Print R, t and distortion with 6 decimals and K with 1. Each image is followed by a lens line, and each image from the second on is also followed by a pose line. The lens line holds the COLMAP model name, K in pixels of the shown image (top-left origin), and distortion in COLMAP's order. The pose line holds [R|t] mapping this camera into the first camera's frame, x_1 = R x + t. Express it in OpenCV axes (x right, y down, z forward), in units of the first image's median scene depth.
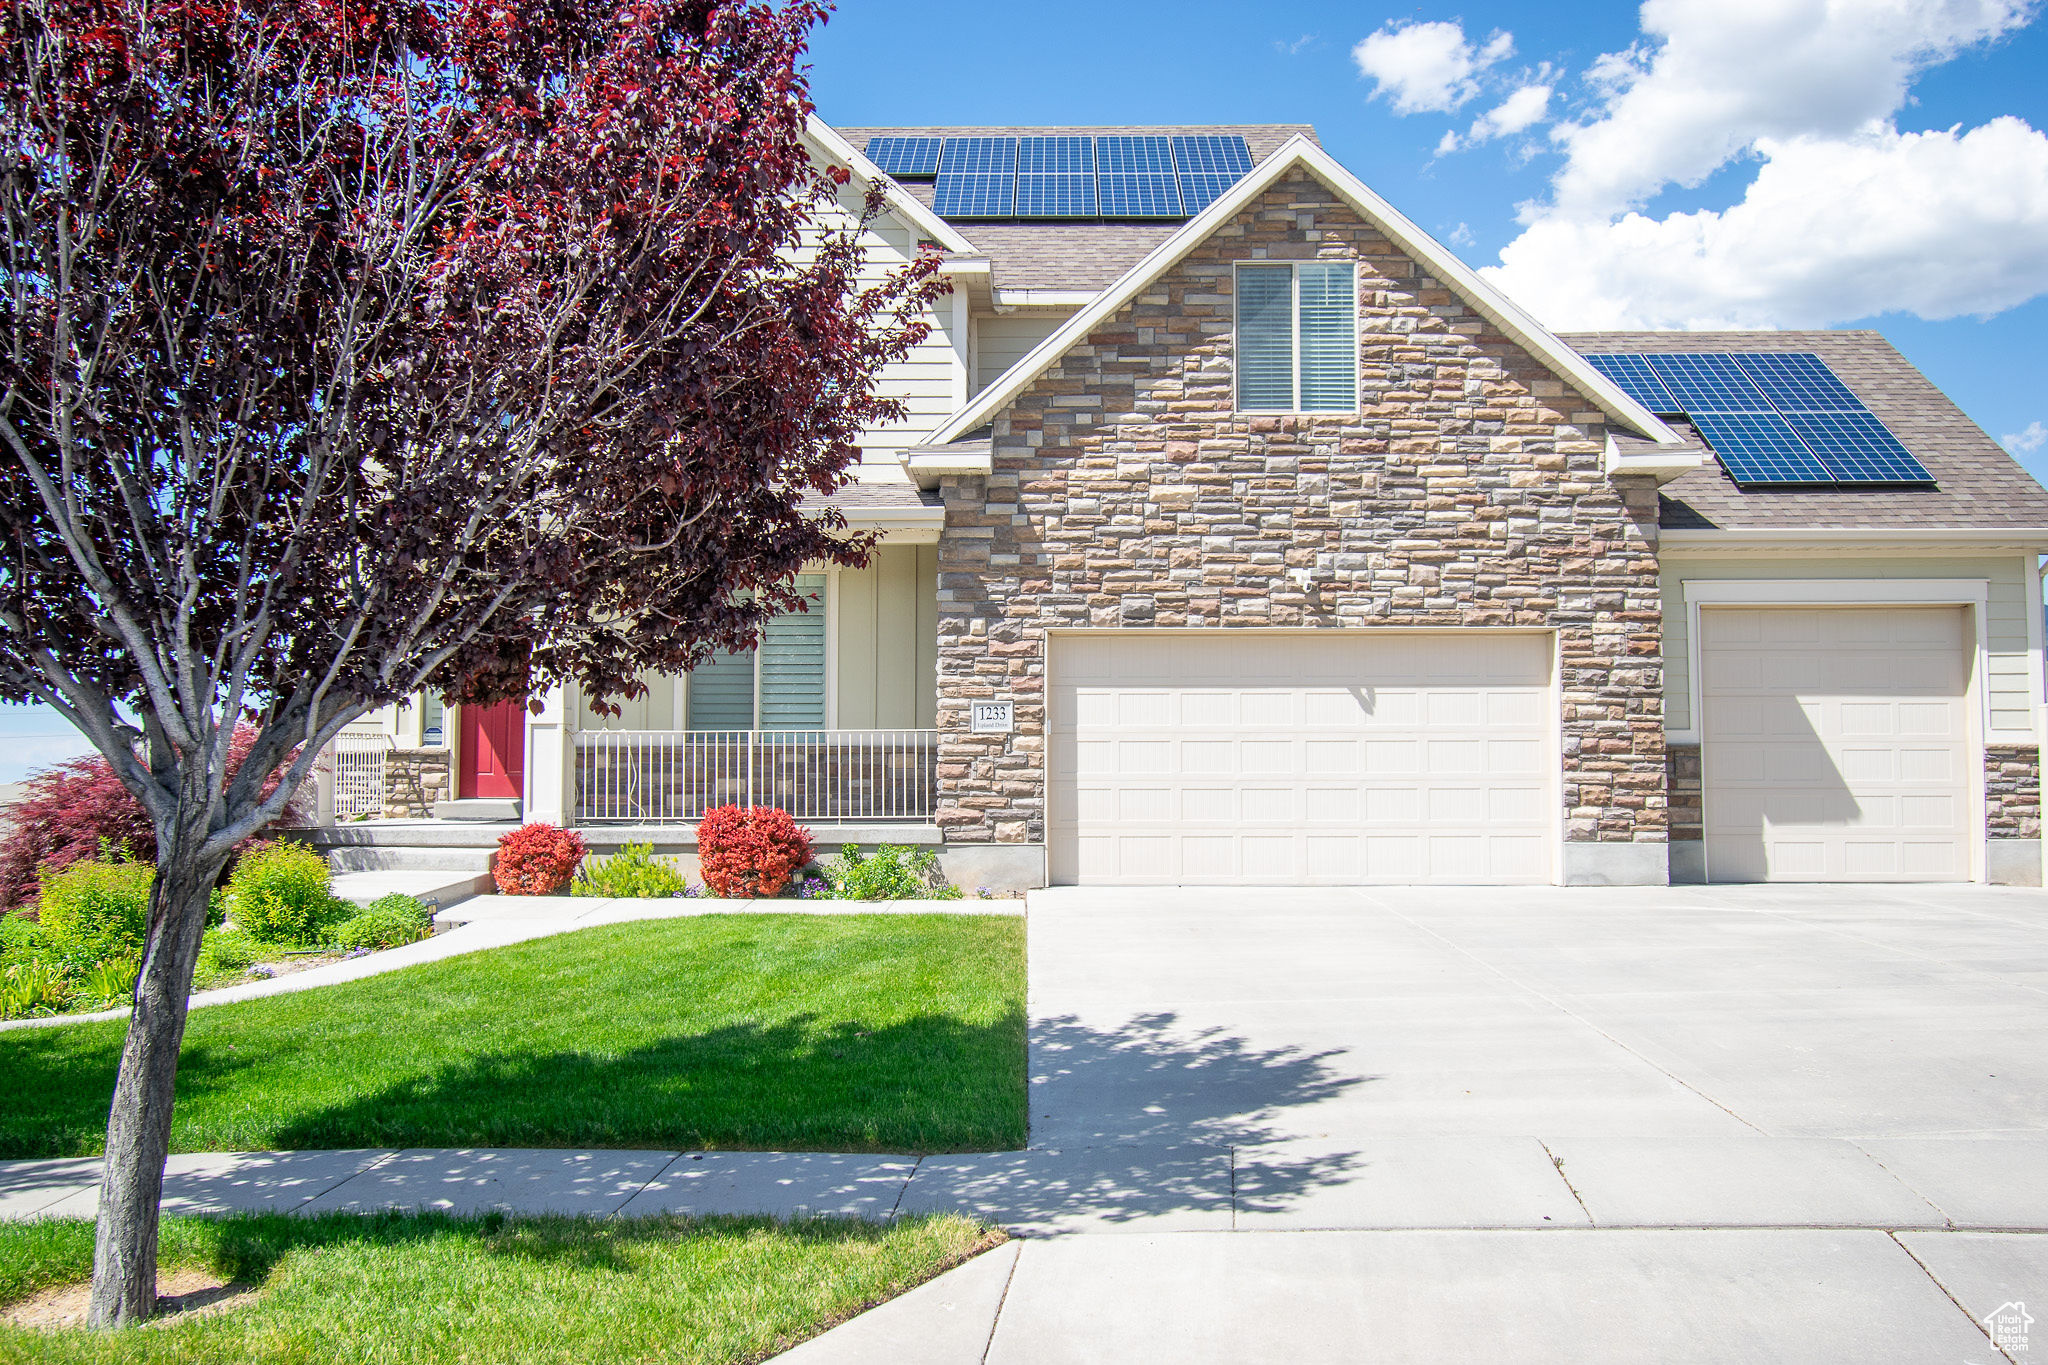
lens RADIAL K [[1692.4, 0, 1024.0], [0, 1692.4, 682.5], [0, 0, 1]] dist [0.011981, -0.032849]
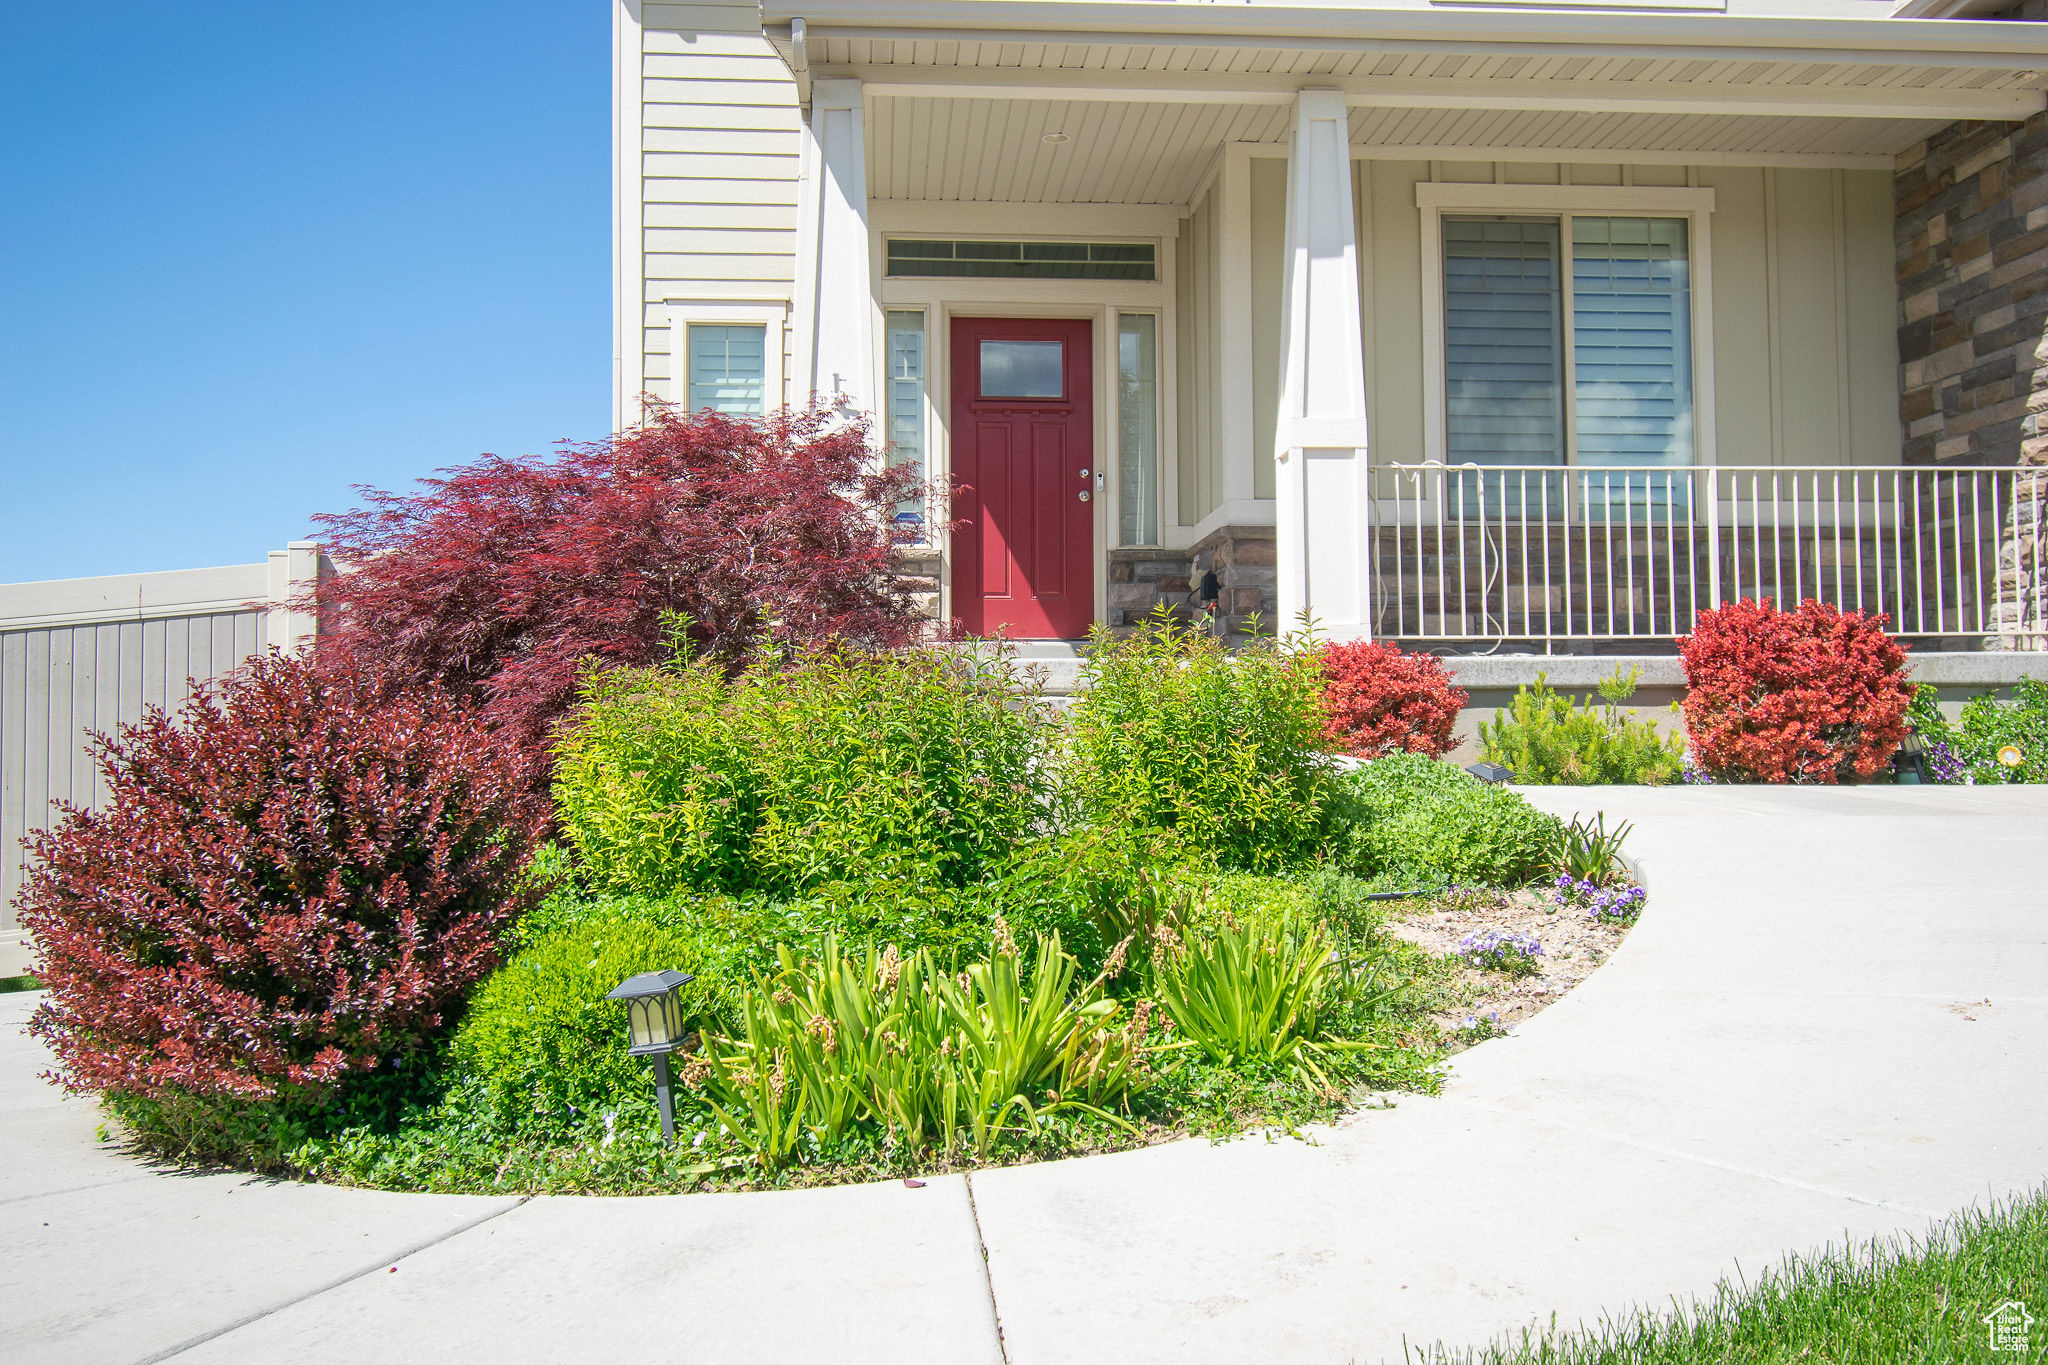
lens RADIAL K [[1692.4, 0, 1024.0], [0, 1692.4, 682.5], [0, 0, 1]] dist [0.011981, -0.032849]
pose [[0.995144, -0.005233, 0.098293, -0.420274], [0.003759, 0.999878, 0.015183, 0.085342], [-0.098361, -0.014740, 0.995042, 0.508274]]
